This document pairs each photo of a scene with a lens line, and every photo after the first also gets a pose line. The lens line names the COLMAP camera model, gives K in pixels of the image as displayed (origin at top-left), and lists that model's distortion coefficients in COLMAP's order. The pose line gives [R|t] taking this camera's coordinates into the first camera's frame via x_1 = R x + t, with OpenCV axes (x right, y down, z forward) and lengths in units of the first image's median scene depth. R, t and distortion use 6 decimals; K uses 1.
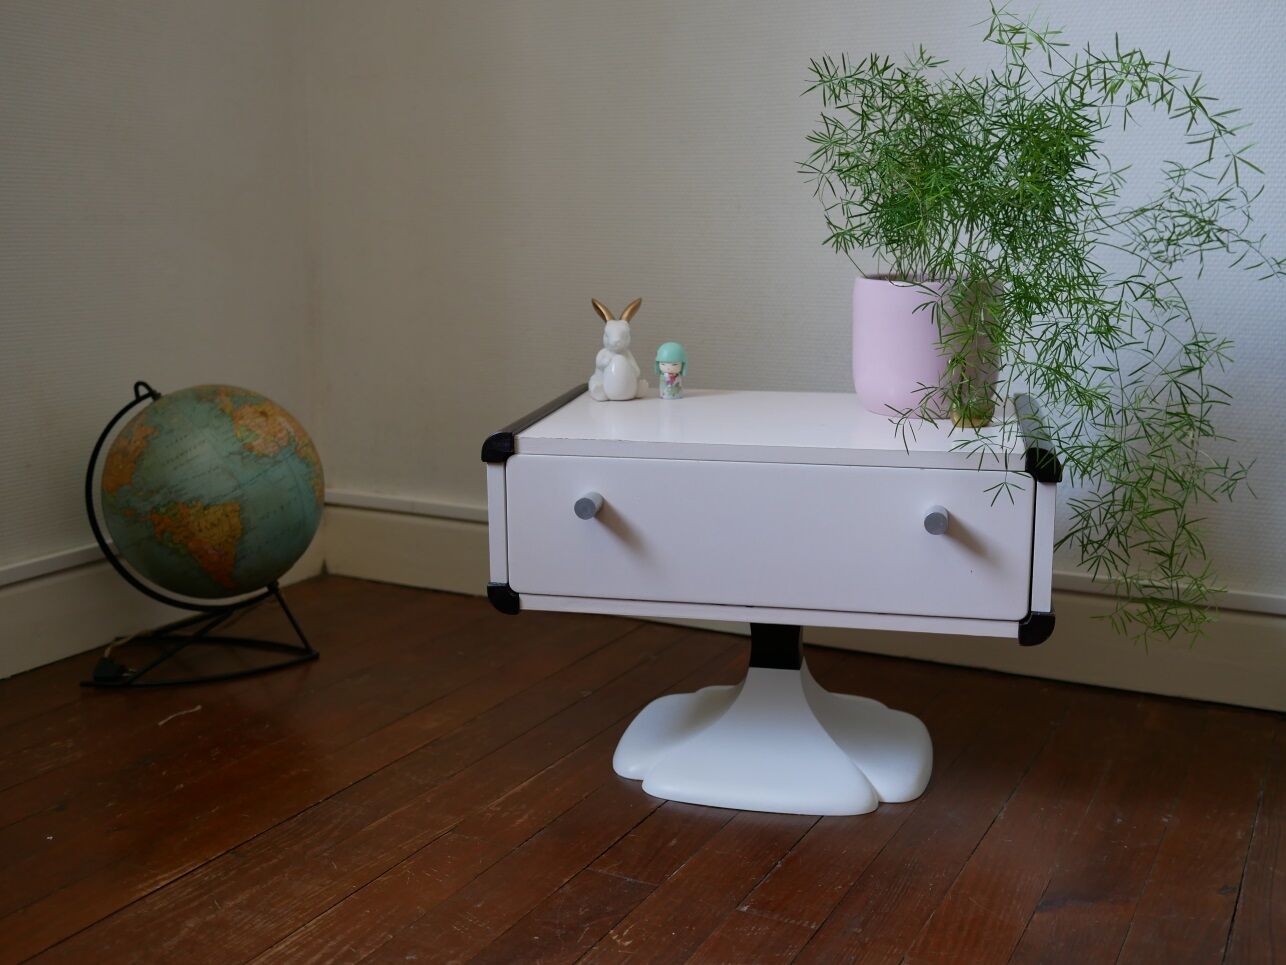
lens RADIAL K [[1487.8, 0, 643.0], [0, 1487.8, 482.5], [0, 0, 1]] dist [-0.018018, -0.025520]
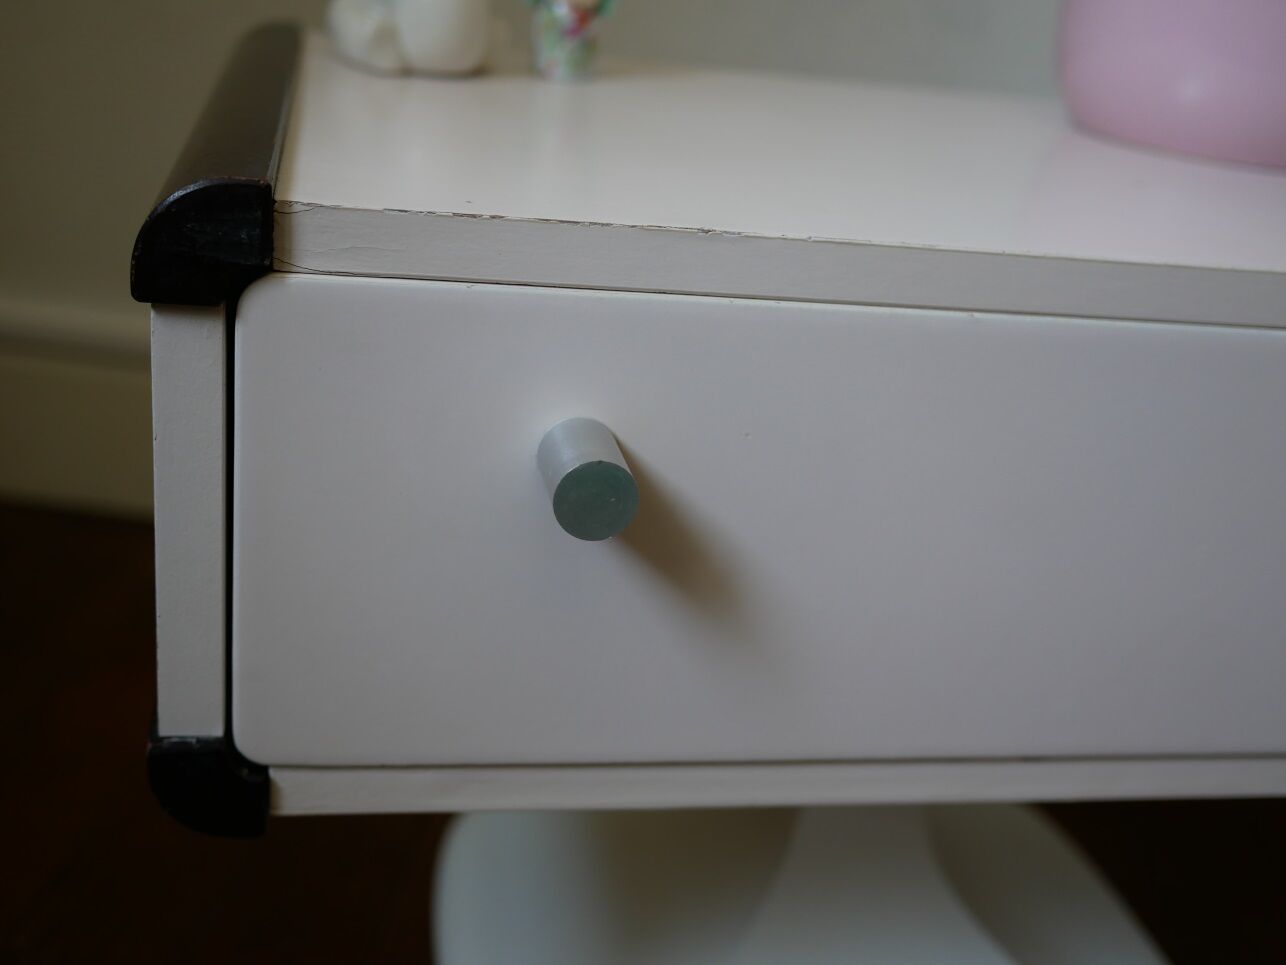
lens RADIAL K [[1487.8, 0, 643.0], [0, 1487.8, 482.5], [0, 0, 1]] dist [-0.018018, -0.025520]
pose [[0.917869, -0.048588, 0.393897, -0.126644], [-0.031016, 0.980661, 0.193242, -0.034559], [-0.395669, -0.189588, 0.898611, 0.732060]]
